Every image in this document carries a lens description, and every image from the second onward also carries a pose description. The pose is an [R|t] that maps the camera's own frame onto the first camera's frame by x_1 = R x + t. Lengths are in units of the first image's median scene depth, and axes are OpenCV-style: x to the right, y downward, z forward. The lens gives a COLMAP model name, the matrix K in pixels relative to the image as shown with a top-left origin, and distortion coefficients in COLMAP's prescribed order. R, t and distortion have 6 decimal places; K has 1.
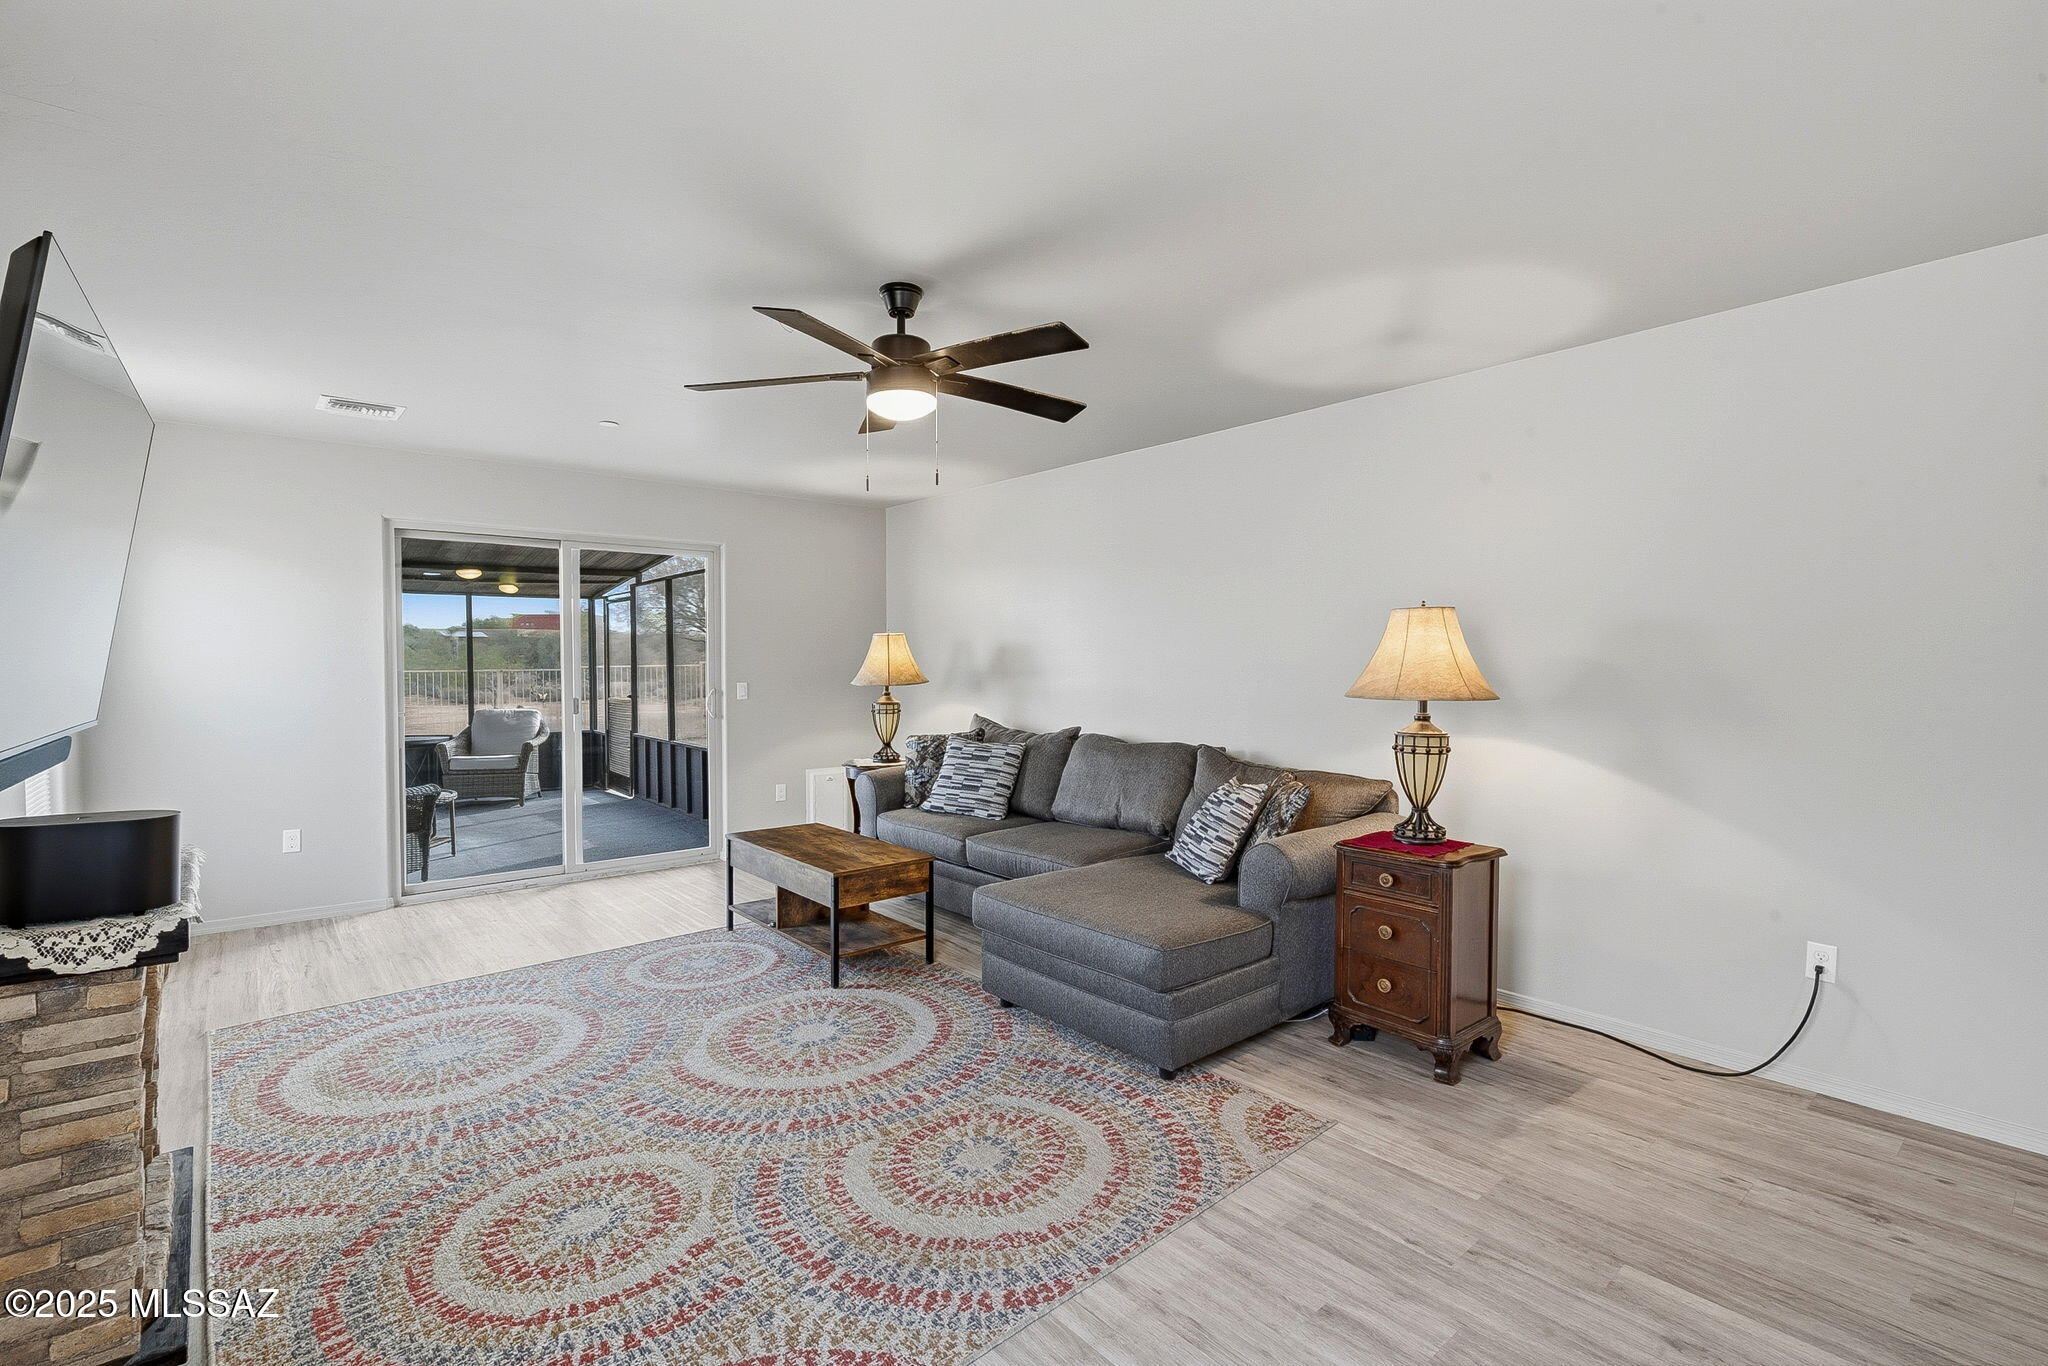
lens RADIAL K [[929.6, 0, 1012.6], [0, 929.6, 666.9], [0, 0, 1]] dist [-0.001436, 0.001275]
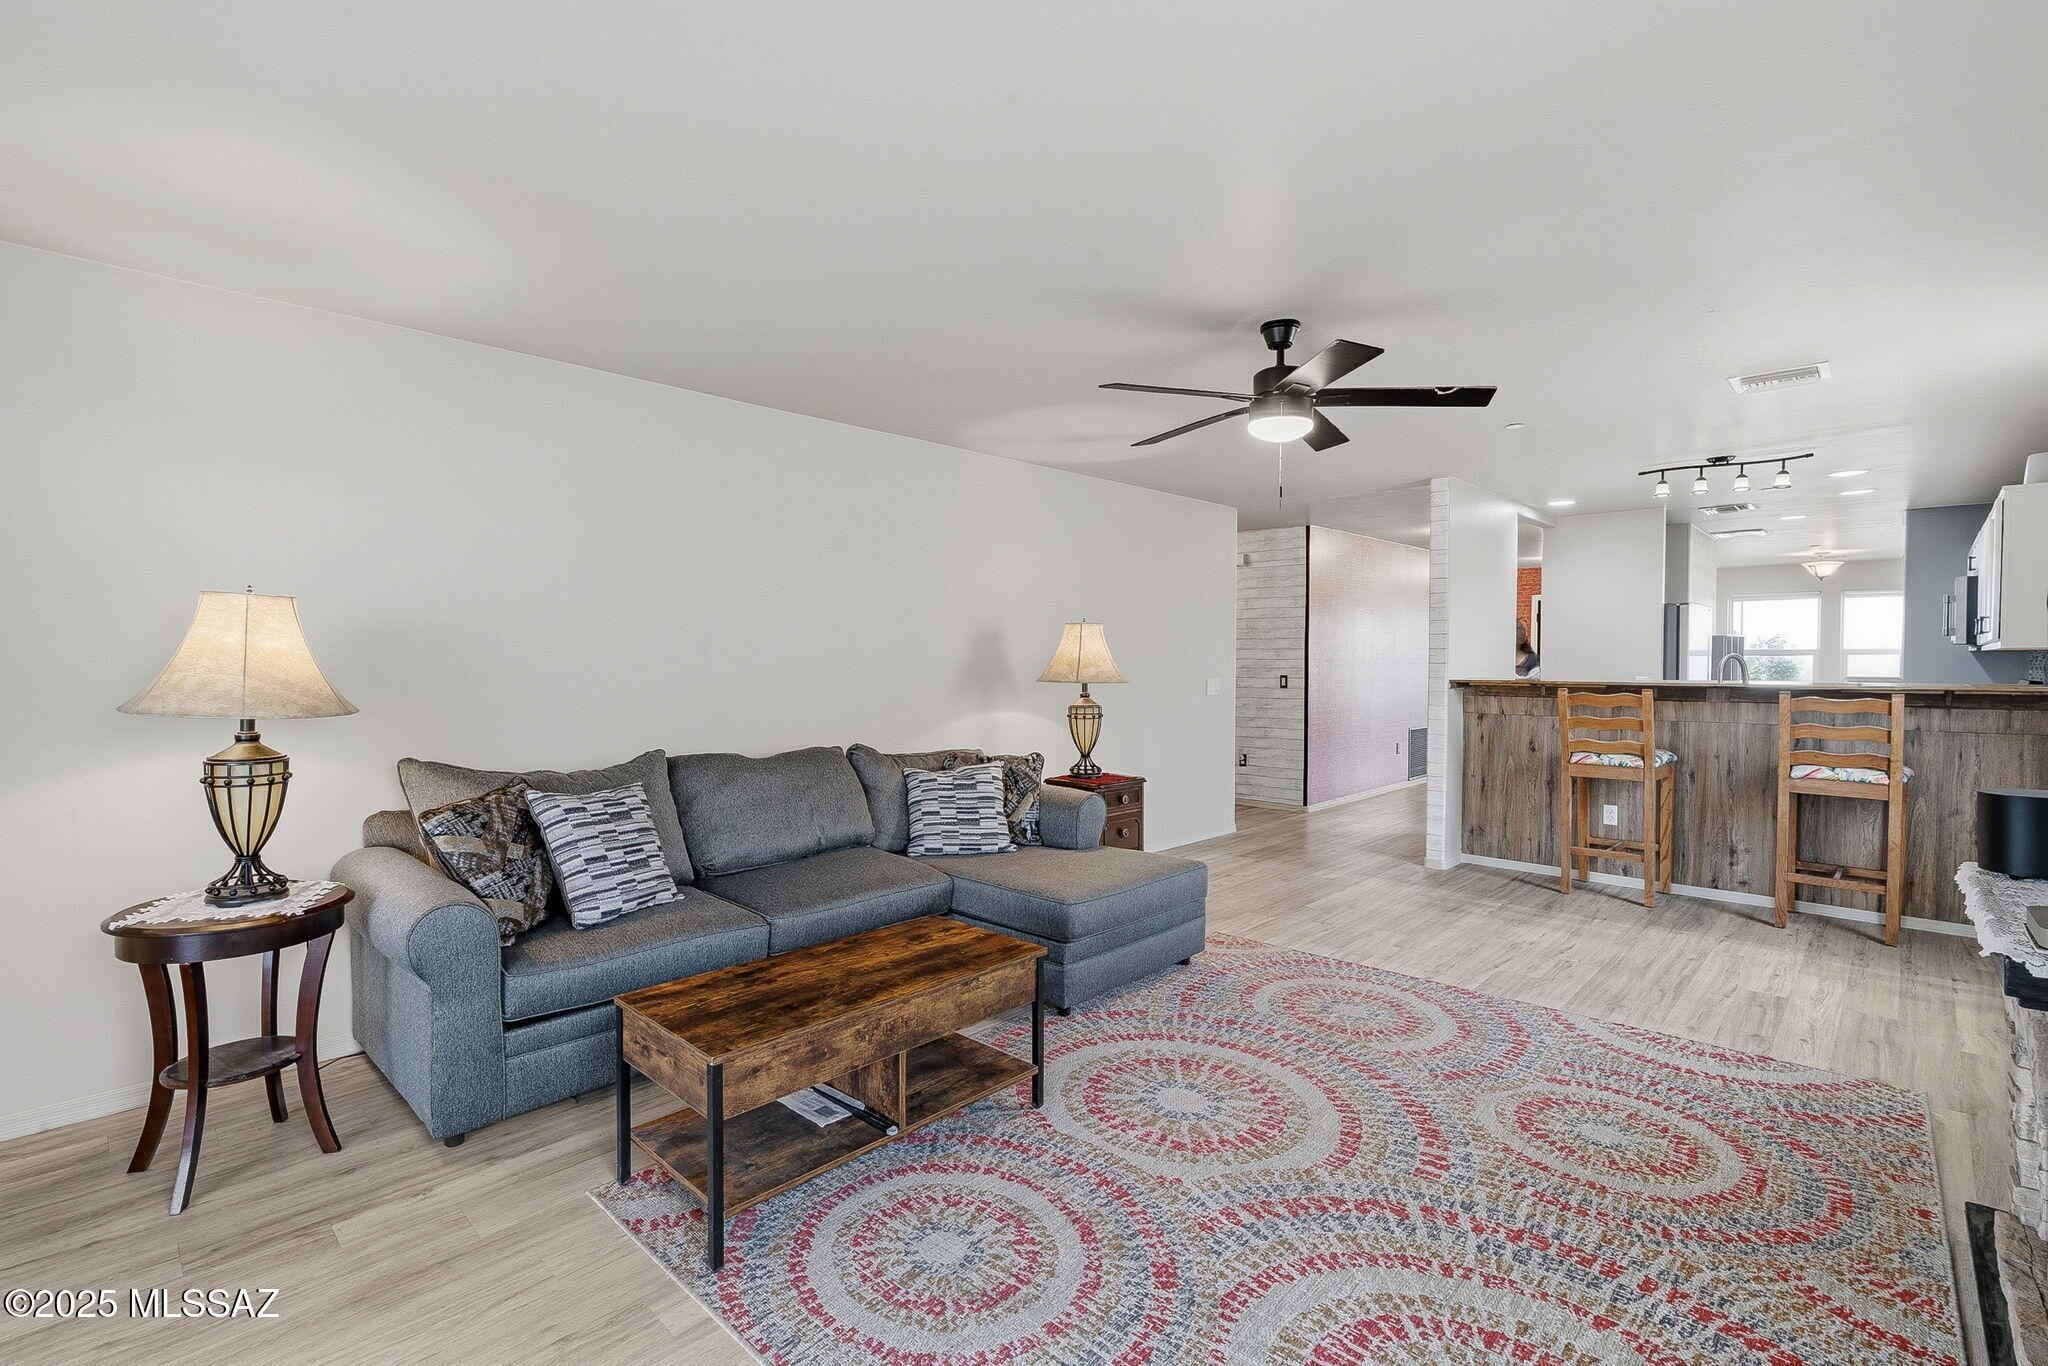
lens RADIAL K [[927.9, 0, 1009.4], [0, 927.9, 681.2], [0, 0, 1]] dist [-0.004232, -0.000168]
pose [[-0.103362, -0.020417, 0.994434, -1.299347], [0.011231, 0.999702, 0.021692, -0.002940], [-0.994580, 0.013411, -0.103101, 1.577106]]
